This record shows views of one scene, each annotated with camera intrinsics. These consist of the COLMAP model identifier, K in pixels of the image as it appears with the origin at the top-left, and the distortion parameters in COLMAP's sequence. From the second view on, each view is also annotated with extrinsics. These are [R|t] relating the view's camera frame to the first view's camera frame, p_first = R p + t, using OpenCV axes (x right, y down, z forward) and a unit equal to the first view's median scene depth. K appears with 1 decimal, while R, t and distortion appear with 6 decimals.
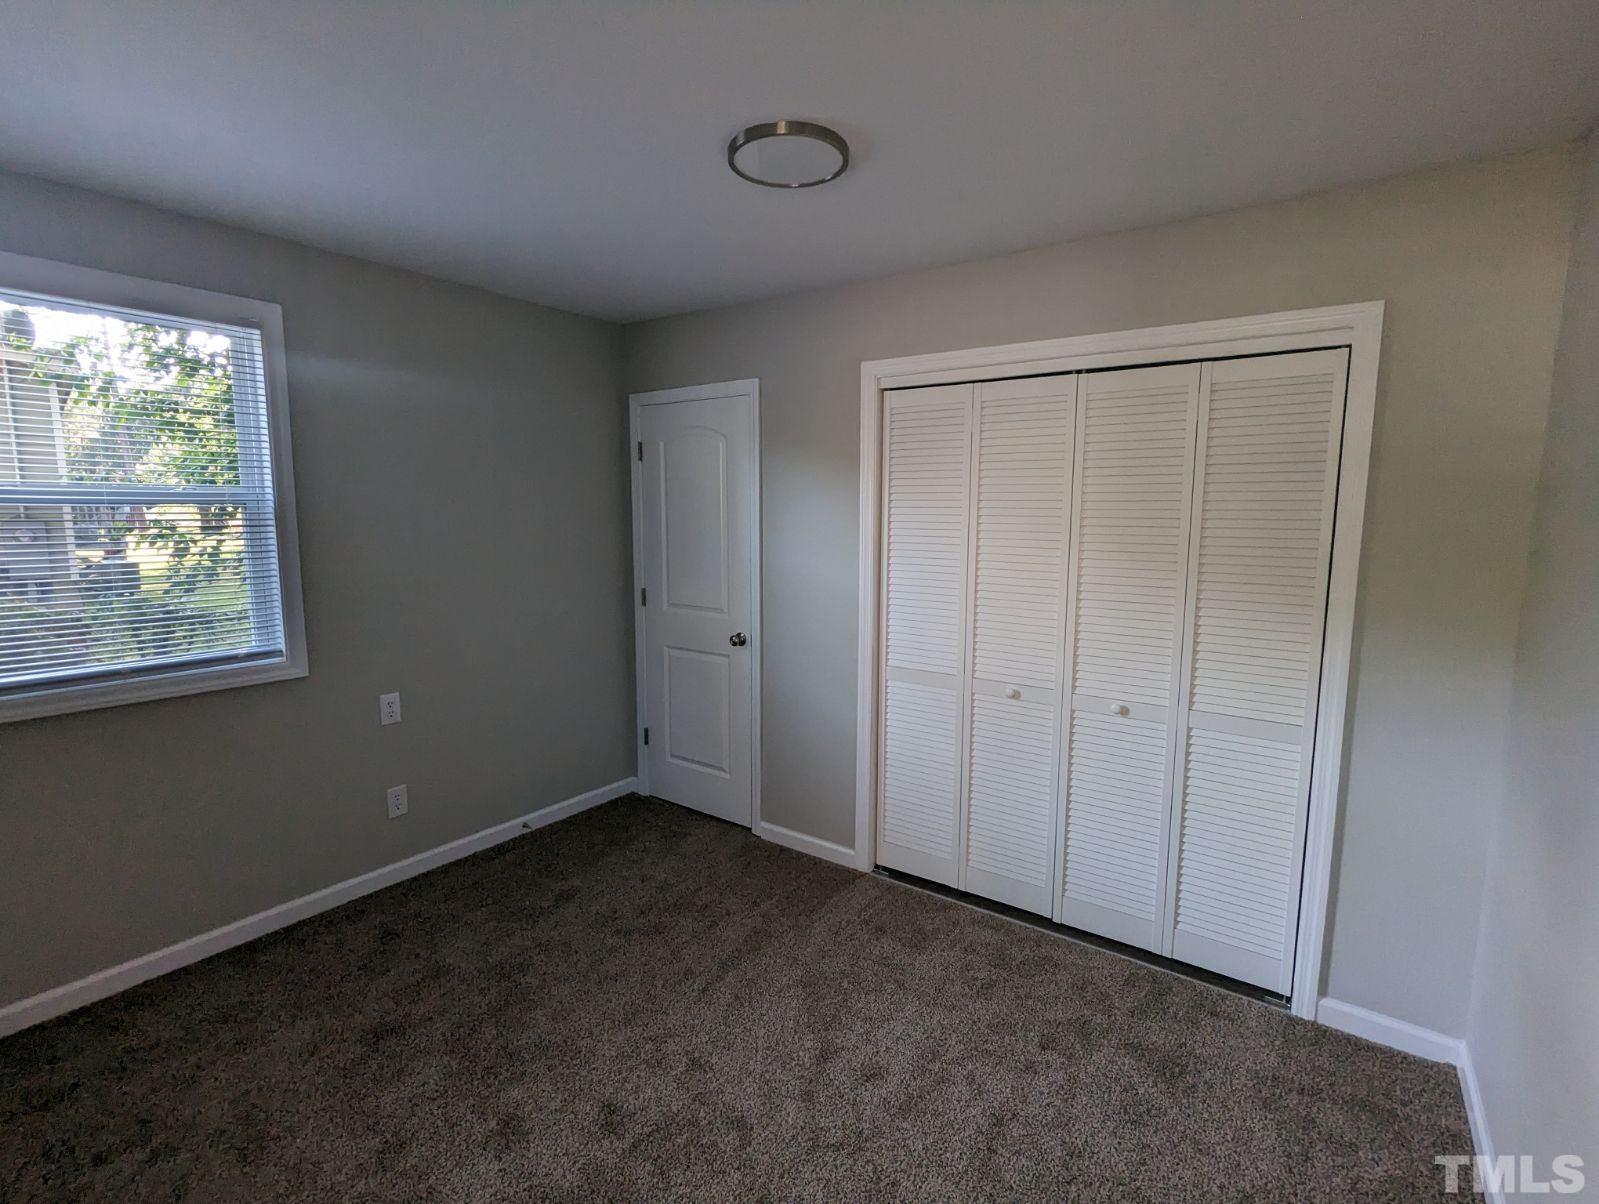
lens RADIAL K [[758.7, 0, 800.2], [0, 758.7, 600.3], [0, 0, 1]] dist [-0.000472, 0.000493]
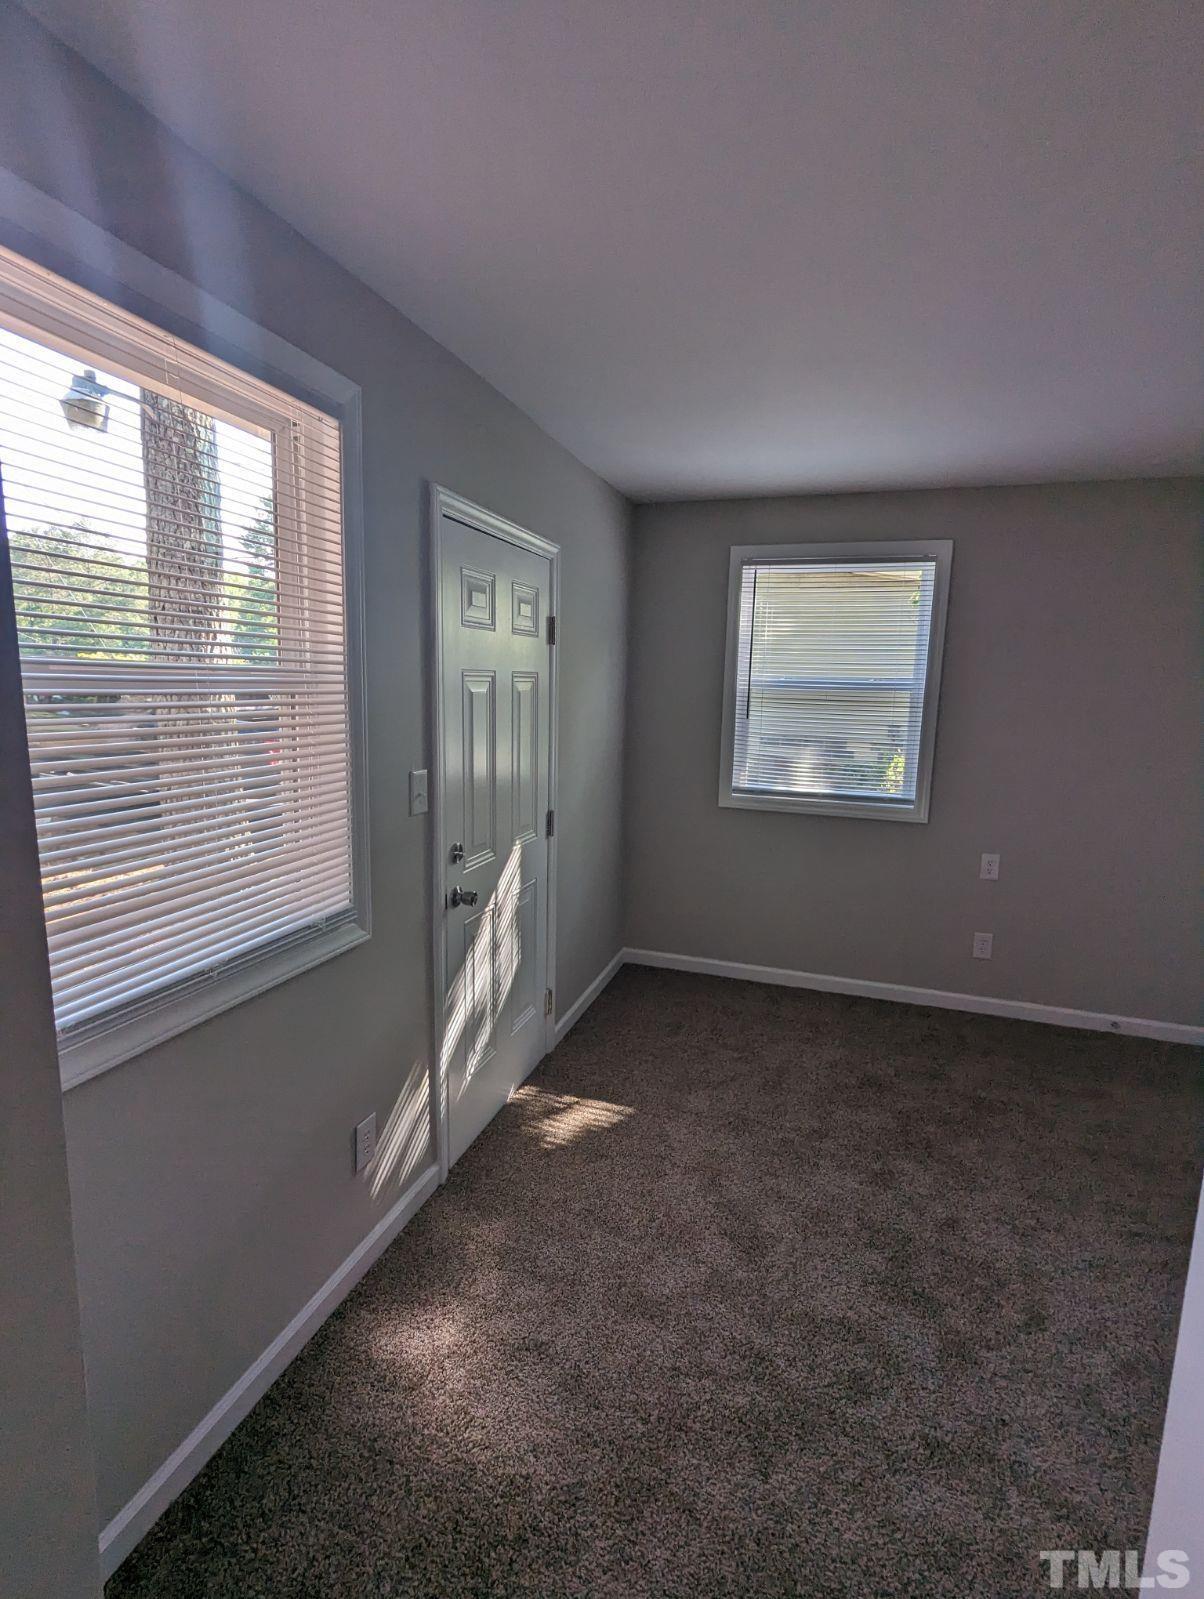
lens RADIAL K [[758.7, 0, 608.1], [0, 758.7, 798.7], [0, 0, 1]] dist [-0.000472, 0.000493]
pose [[0.307200, 0.148906, -0.939923, 0.407142], [-0.140151, 0.983992, 0.110081, -0.008528], [0.941268, 0.097914, 0.323151, 0.056207]]
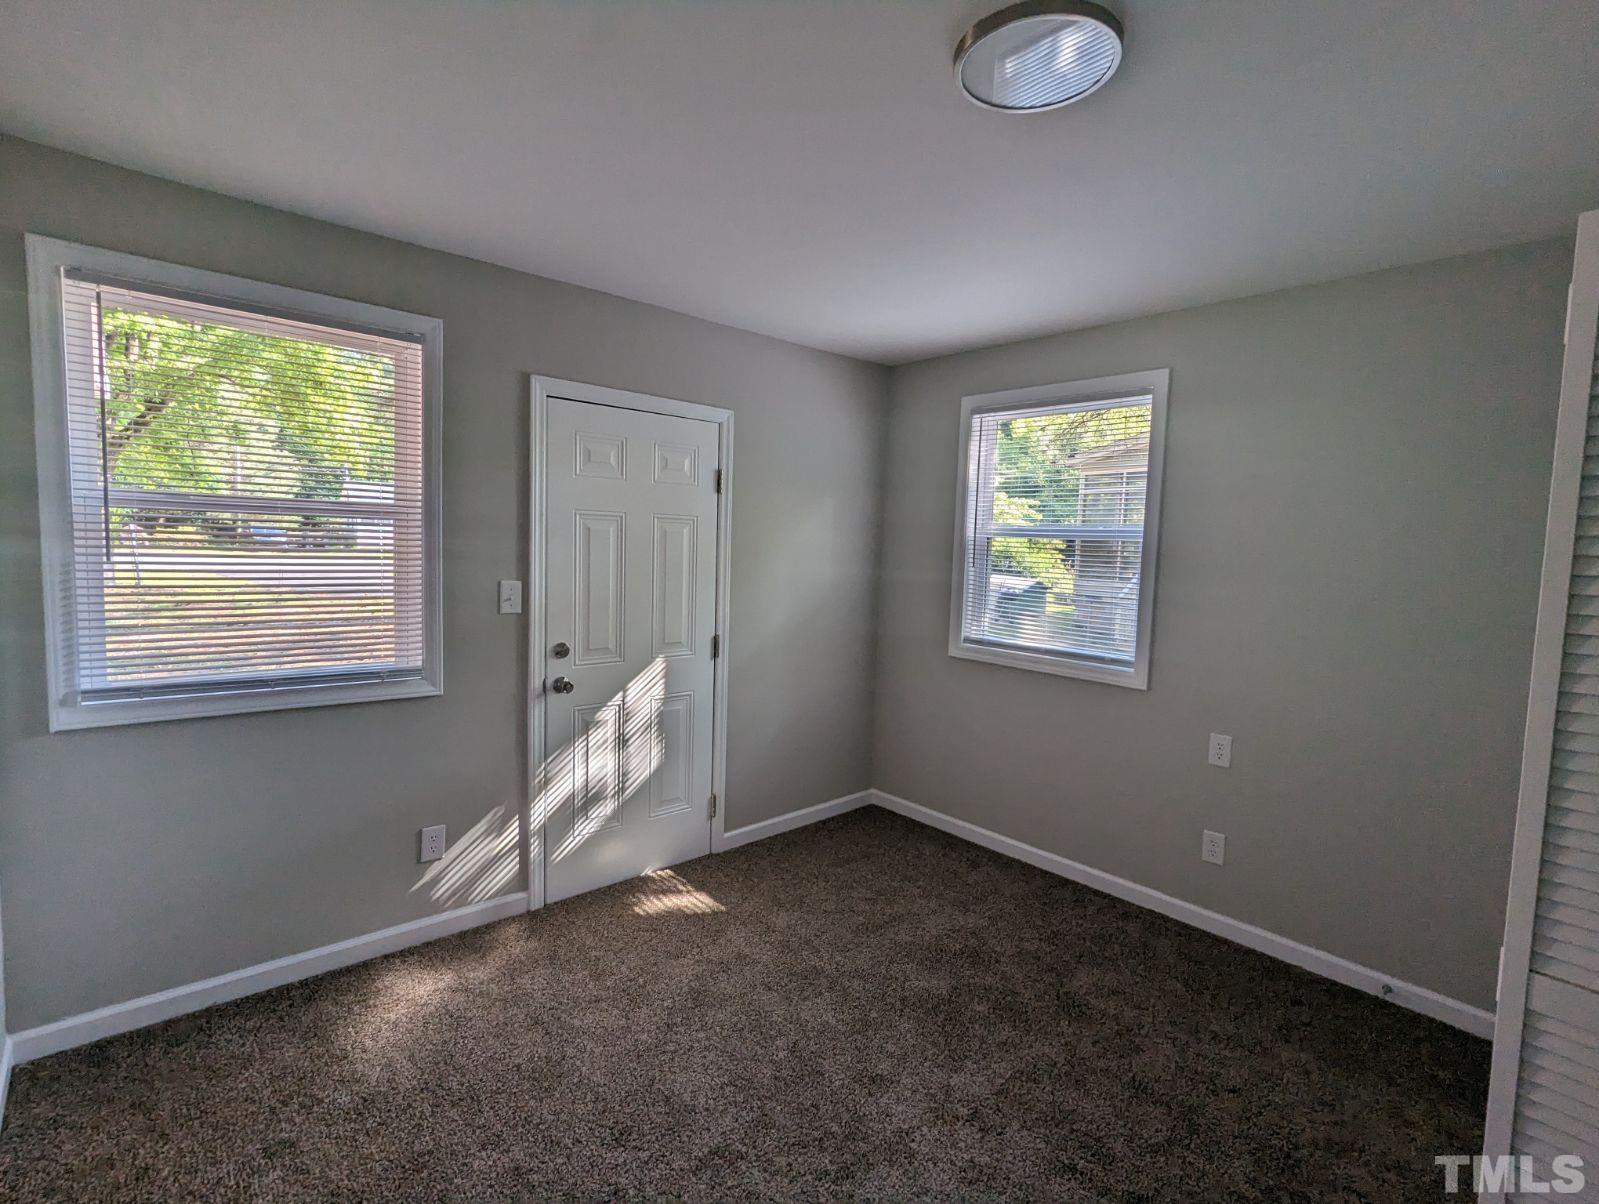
lens RADIAL K [[758.7, 0, 799.3], [0, 758.7, 605.6], [0, 0, 1]] dist [-0.000472, 0.000493]
pose [[-0.210646, 0.072518, -0.974869, 0.556197], [-0.154897, 0.982170, 0.106531, -0.065008], [0.965213, 0.173445, -0.195657, 0.703016]]
